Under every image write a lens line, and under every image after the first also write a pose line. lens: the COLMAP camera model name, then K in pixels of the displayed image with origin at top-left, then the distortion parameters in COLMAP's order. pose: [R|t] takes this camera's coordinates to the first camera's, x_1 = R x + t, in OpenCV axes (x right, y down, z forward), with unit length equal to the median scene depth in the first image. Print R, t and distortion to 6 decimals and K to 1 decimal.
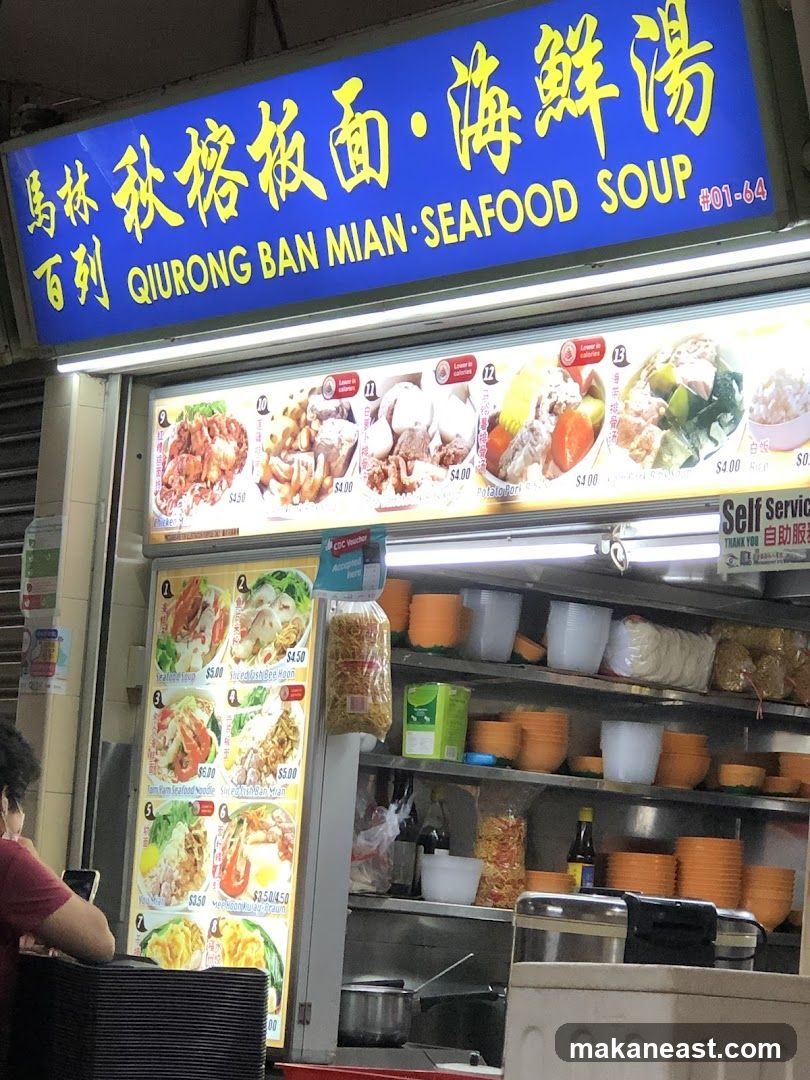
lens RADIAL K [[3505.5, 0, 405.0], [0, 3505.5, 540.0], [0, 0, 1]] dist [-0.145352, -0.430155]
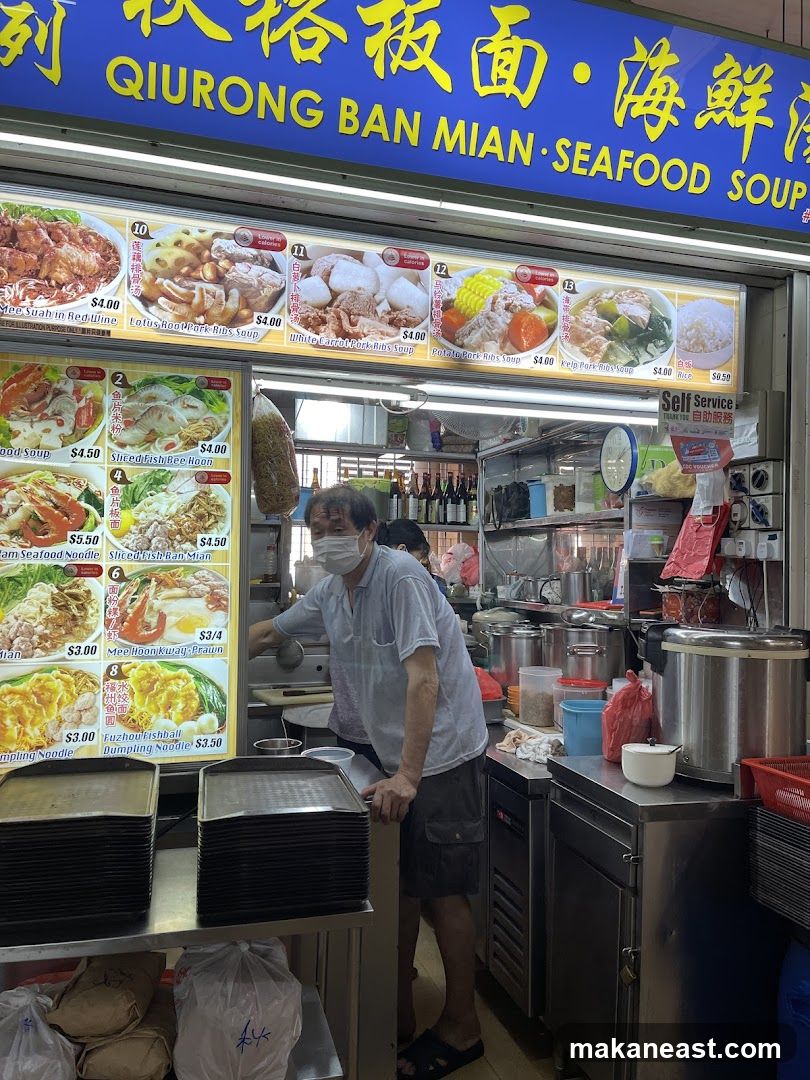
lens RADIAL K [[811.1, 0, 412.2], [0, 811.1, 535.9], [0, 0, 1]] dist [0.053344, -0.065057]
pose [[0.317666, -0.040668, 0.947330, -0.301761], [-0.095976, 0.992570, 0.074794, 0.037703], [-0.943333, -0.114680, 0.311402, 0.884287]]
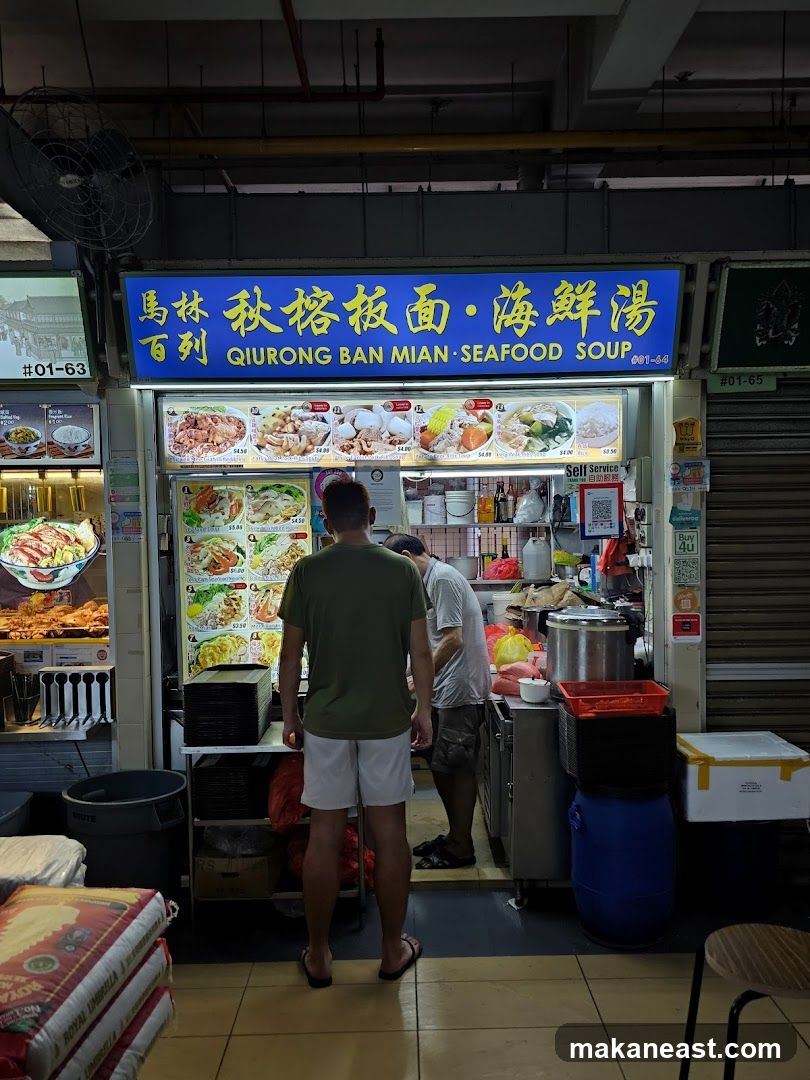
lens RADIAL K [[910.8, 0, 410.3], [0, 910.8, 561.2], [0, 0, 1]] dist [0.223377, -0.783431]
pose [[0.567674, -0.130589, 0.812830, -0.528112], [-0.028848, 0.983577, 0.178168, -0.056388], [-0.822748, -0.124590, 0.554584, 0.616924]]
